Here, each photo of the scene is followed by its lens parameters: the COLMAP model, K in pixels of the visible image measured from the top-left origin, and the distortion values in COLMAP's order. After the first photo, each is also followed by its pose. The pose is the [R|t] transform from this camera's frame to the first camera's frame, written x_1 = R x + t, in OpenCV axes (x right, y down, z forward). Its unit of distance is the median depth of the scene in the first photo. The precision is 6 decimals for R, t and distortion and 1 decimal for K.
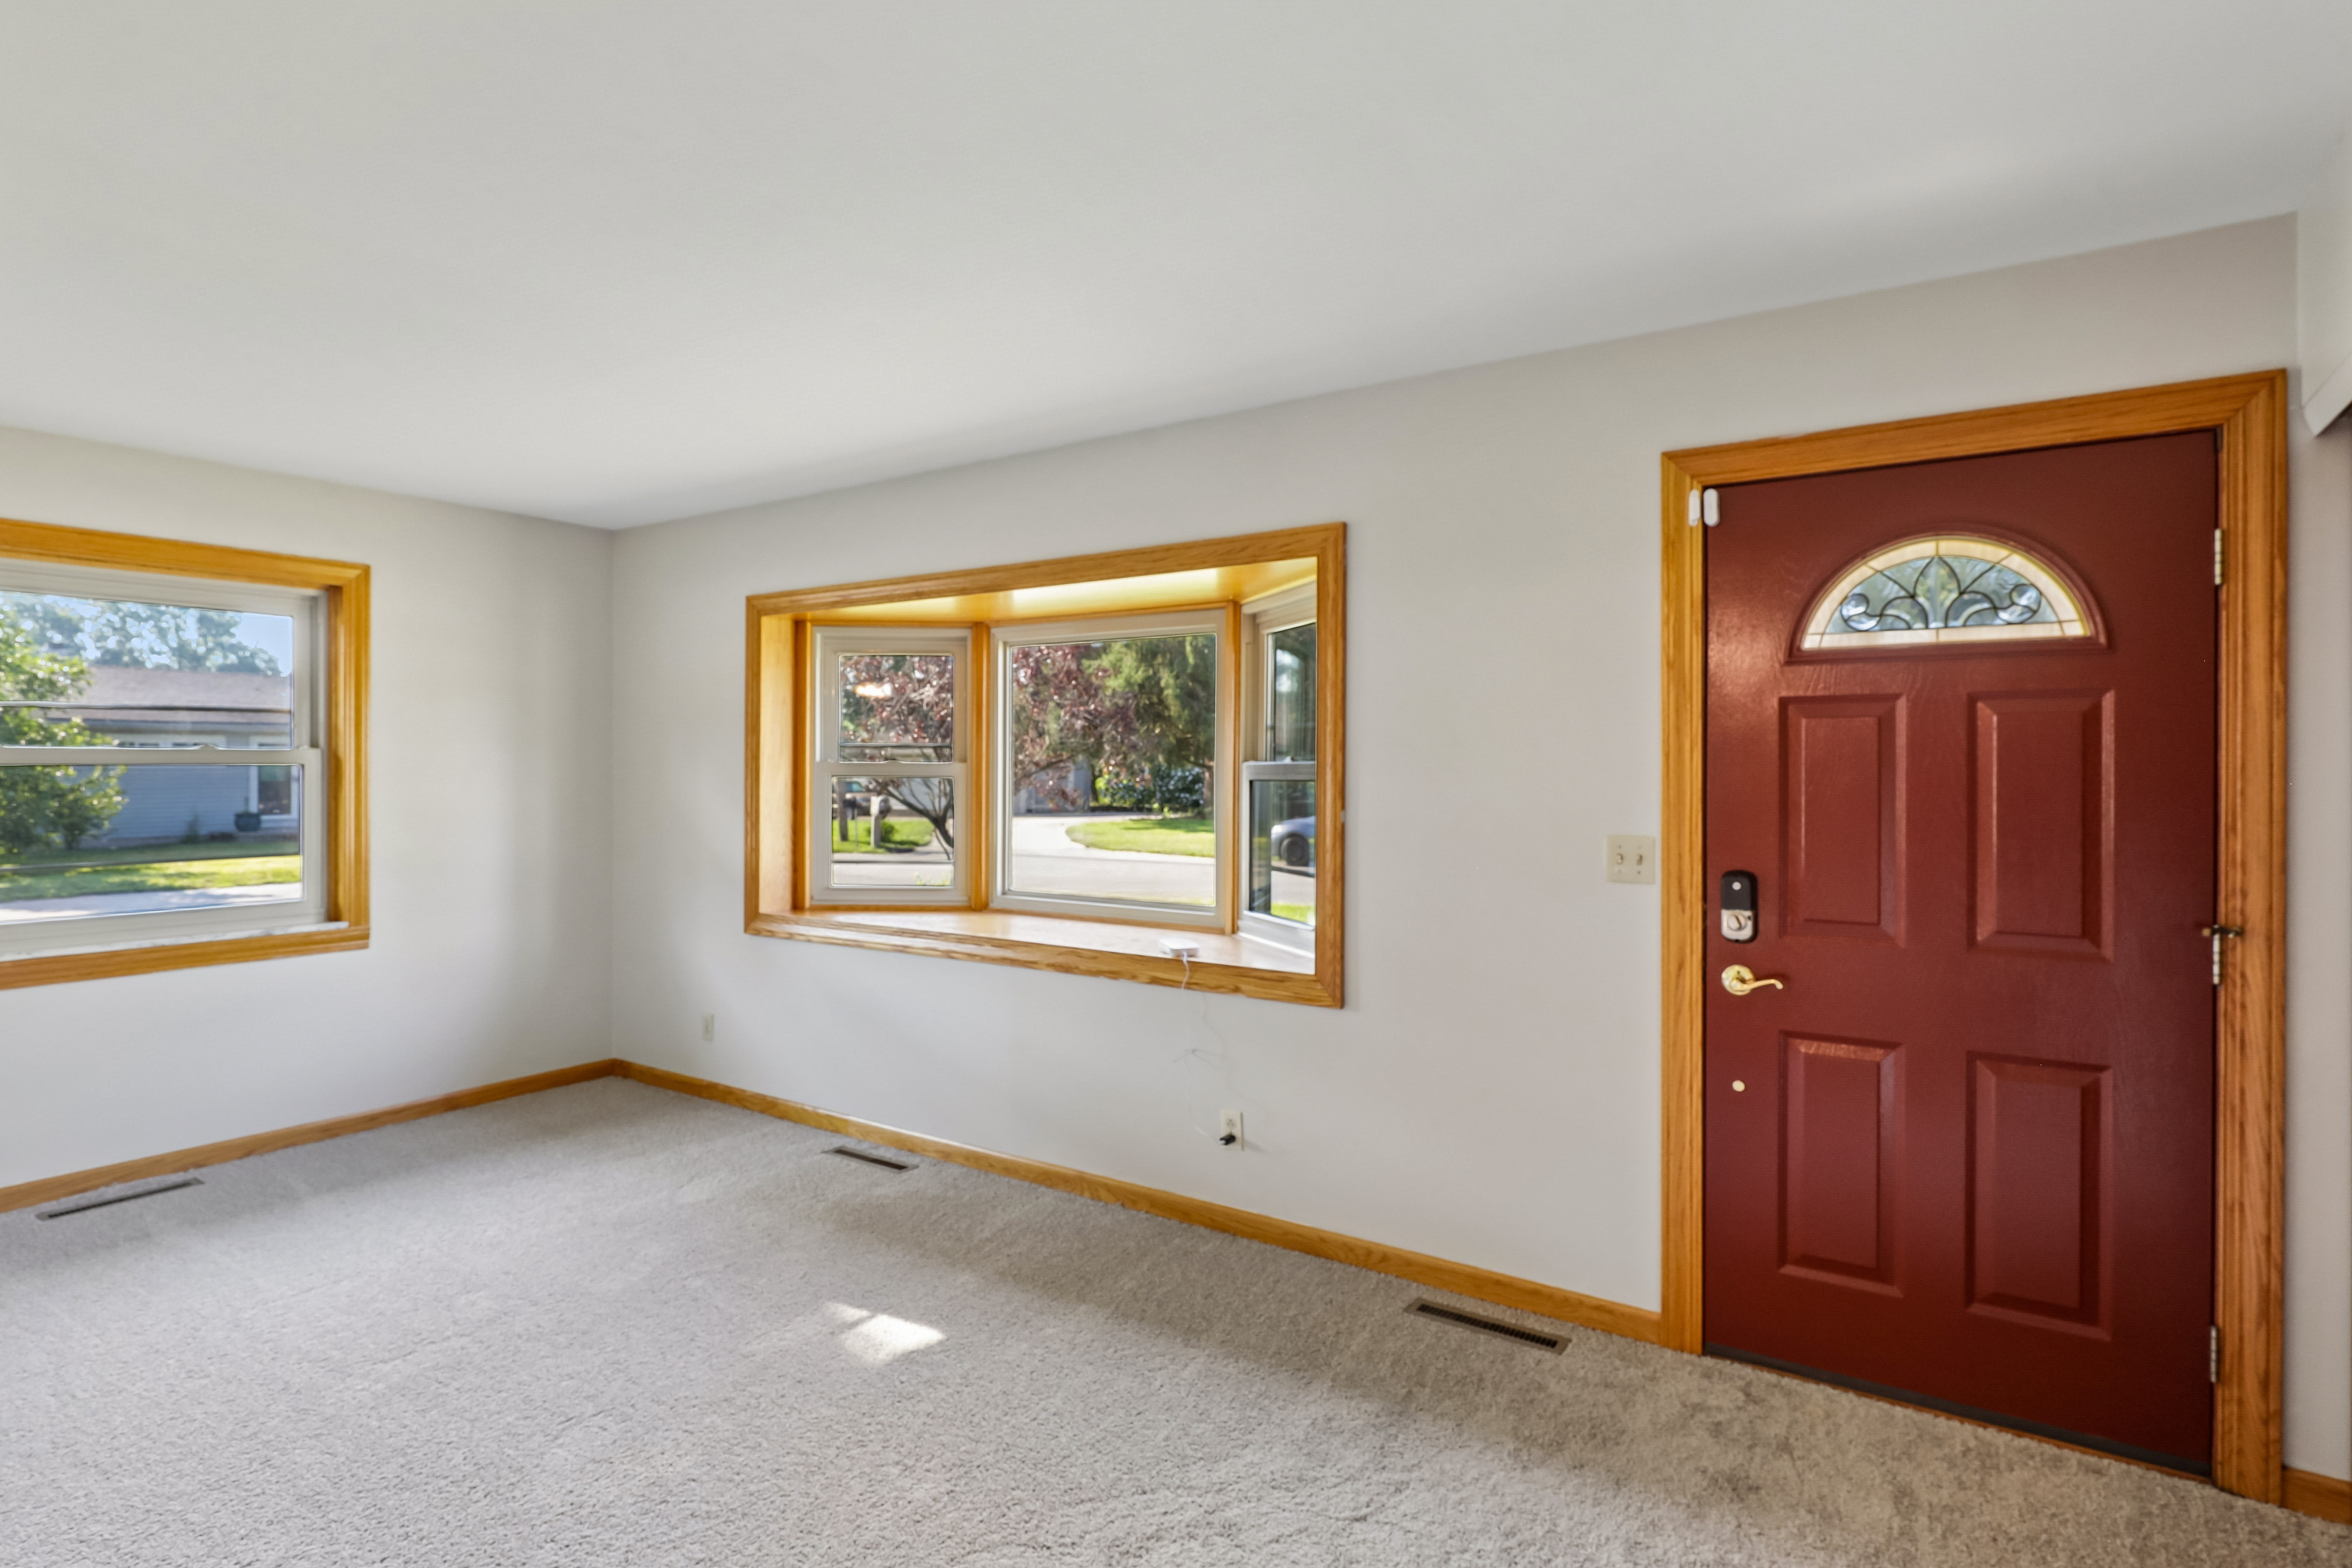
lens RADIAL K [[1189.6, 0, 1175.8], [0, 1189.6, 773.5], [0, 0, 1]] dist [-0.013367, -0.000908]
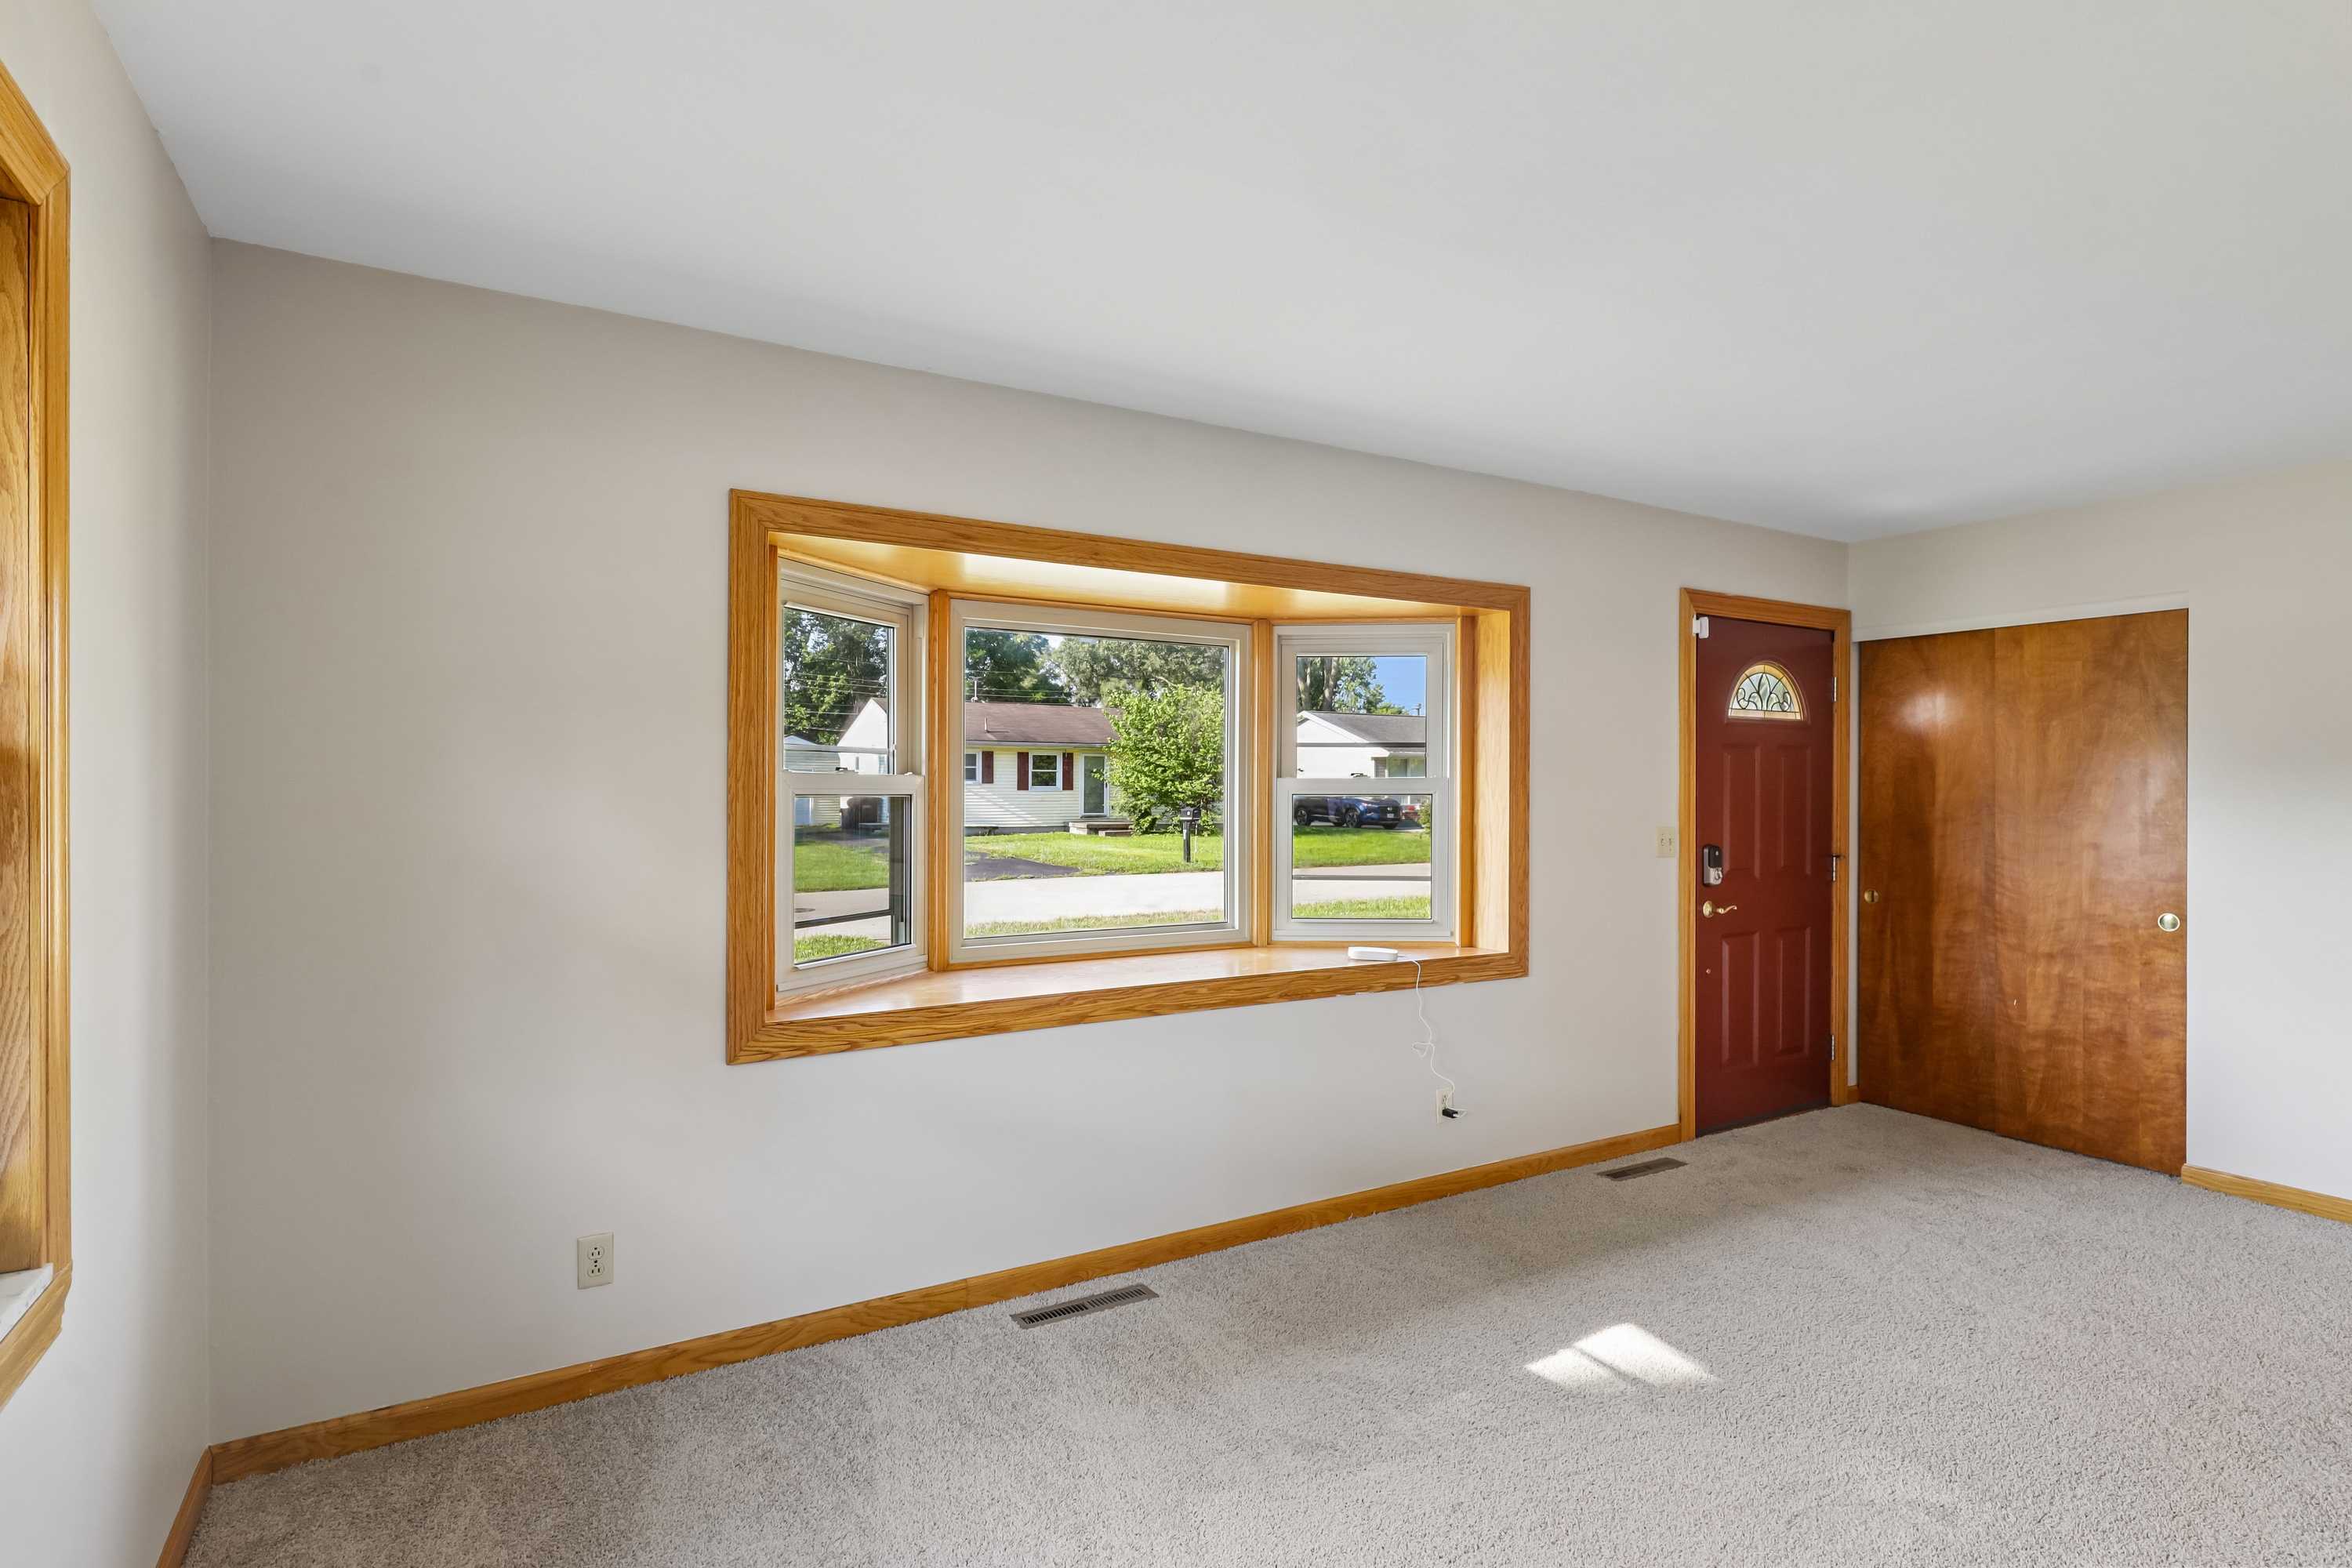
lens RADIAL K [[1189.6, 0, 1185.3], [0, 1189.6, 787.5], [0, 0, 1]] dist [-0.013367, -0.000908]
pose [[0.429428, -0.004102, 0.903092, -1.058733], [0.001177, 0.999991, 0.003982, -0.005339], [-0.903100, -0.000647, 0.429429, 0.726892]]
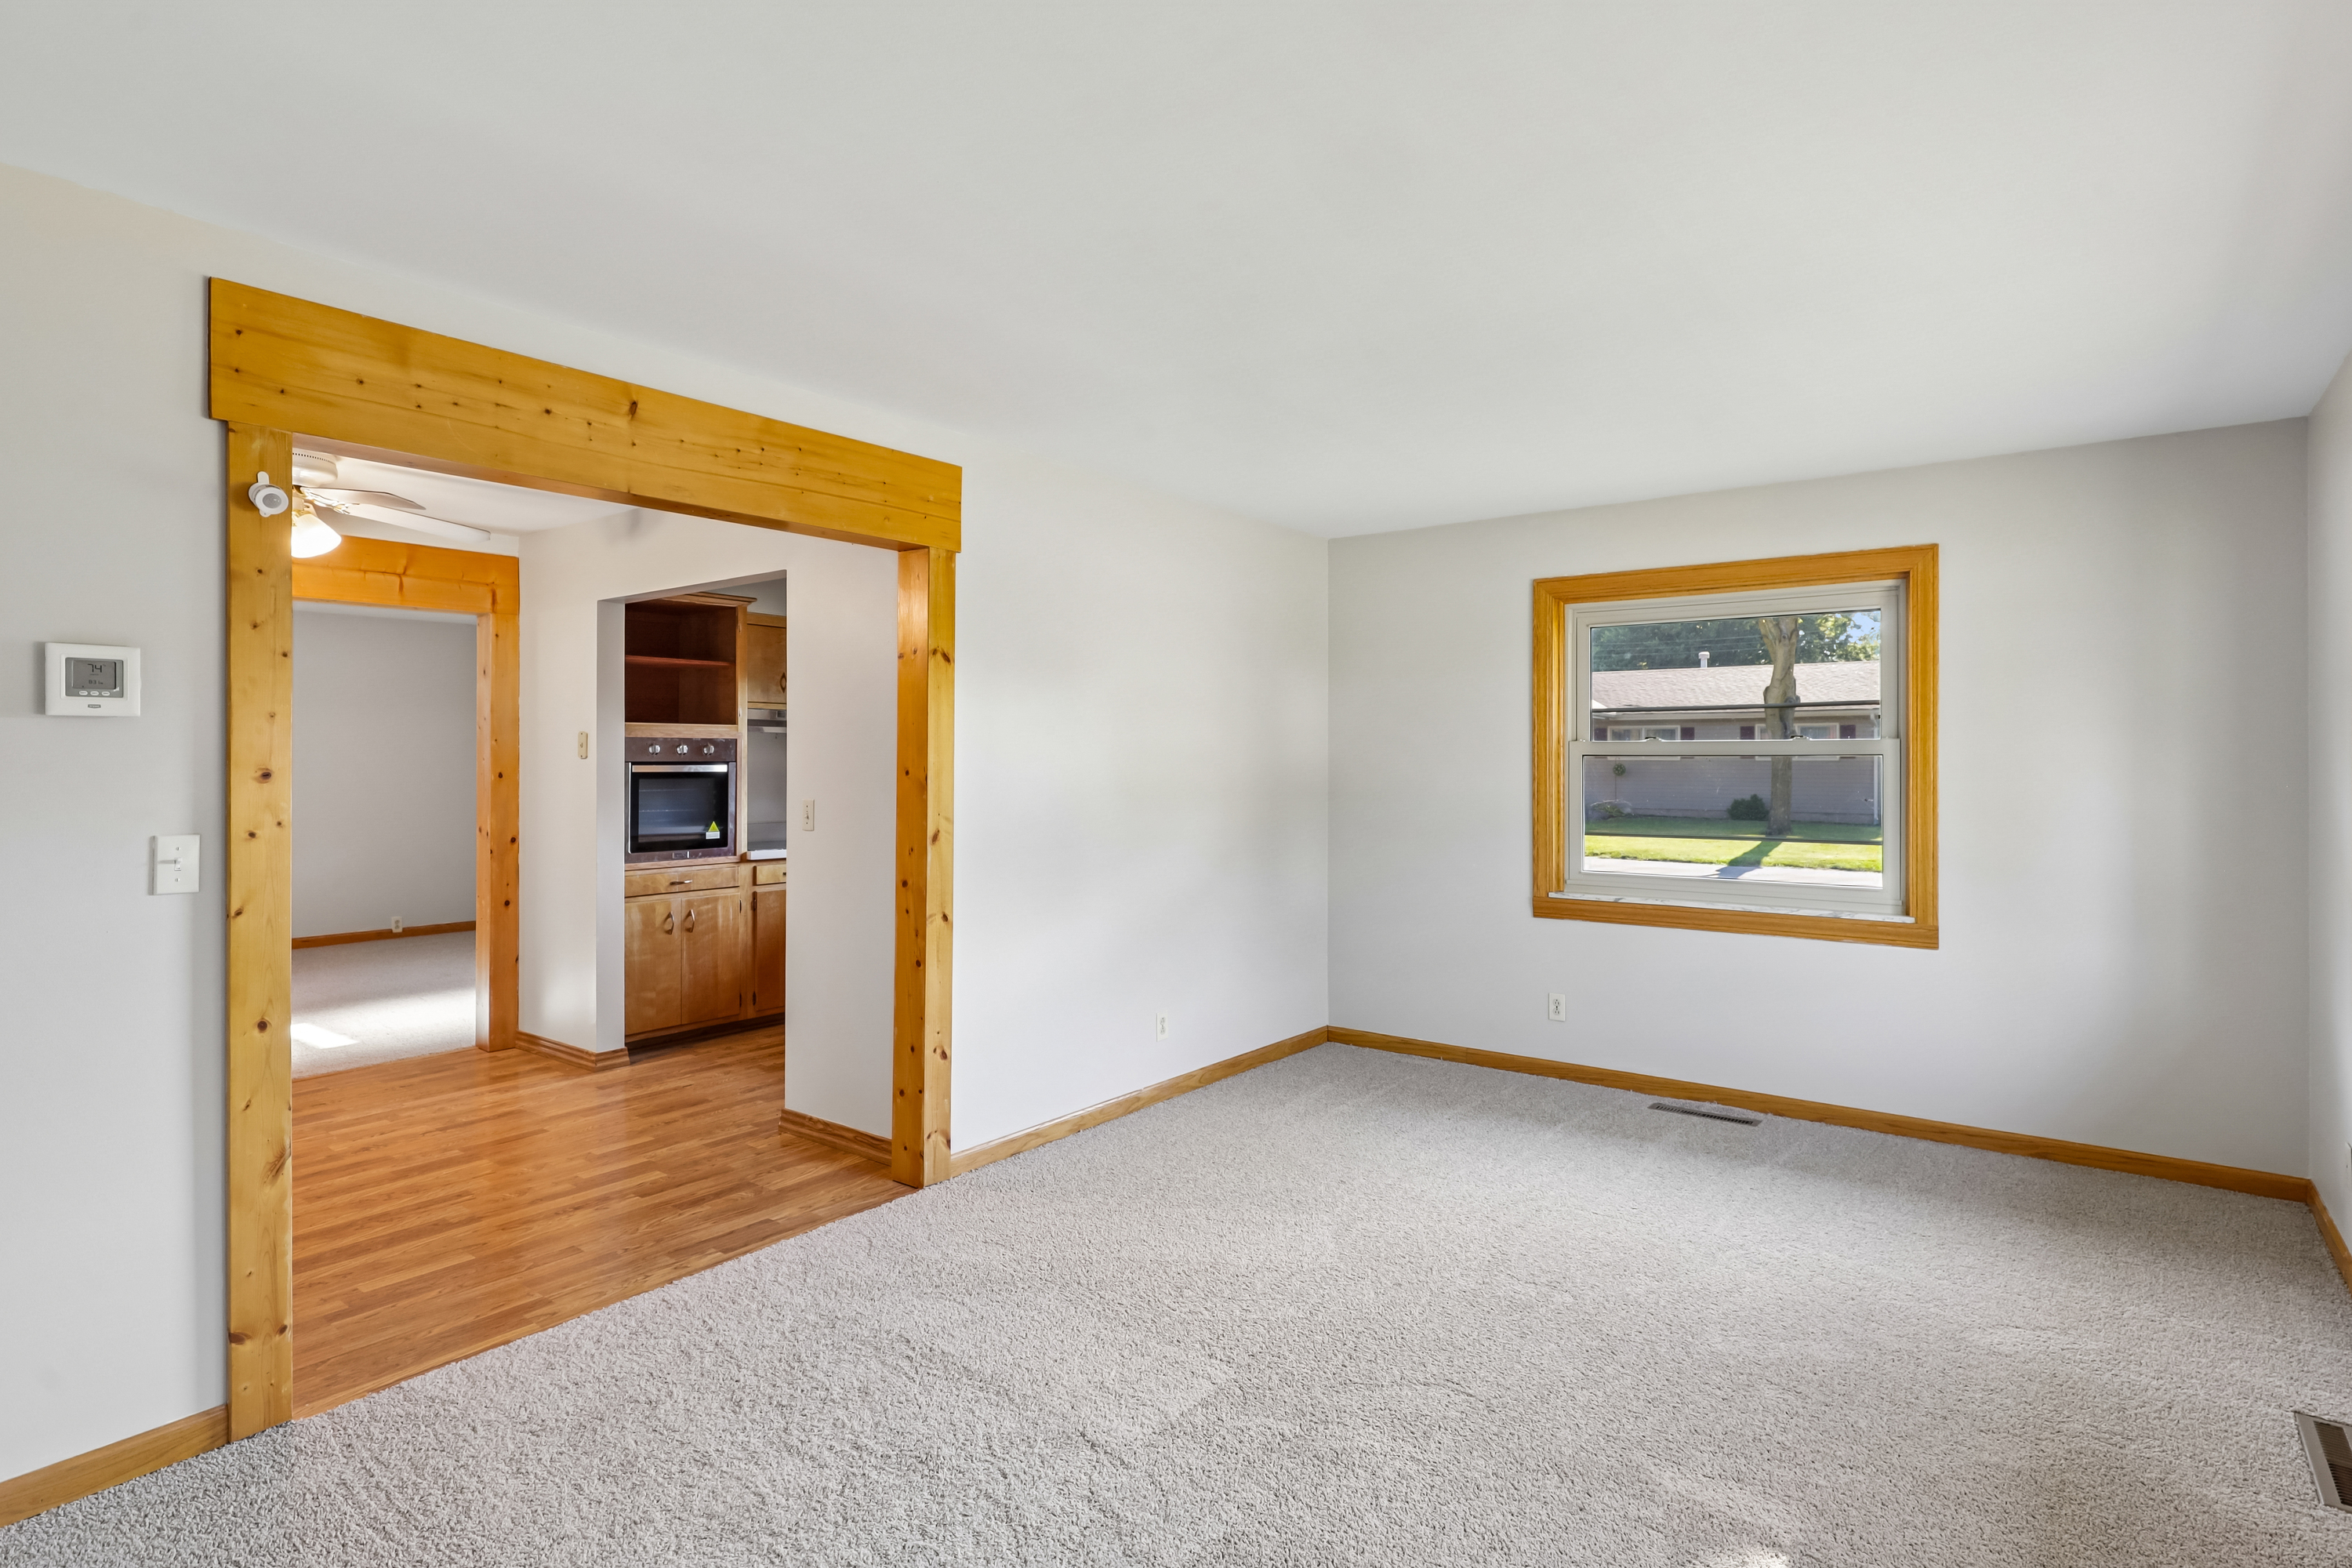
lens RADIAL K [[1189.6, 0, 1169.5], [0, 1189.6, 774.0], [0, 0, 1]] dist [-0.013367, -0.000908]
pose [[-0.080883, 0.013250, -0.996636, 0.387039], [-0.000520, 0.999911, 0.013336, -0.005813], [0.996723, 0.001597, -0.080869, 0.583202]]
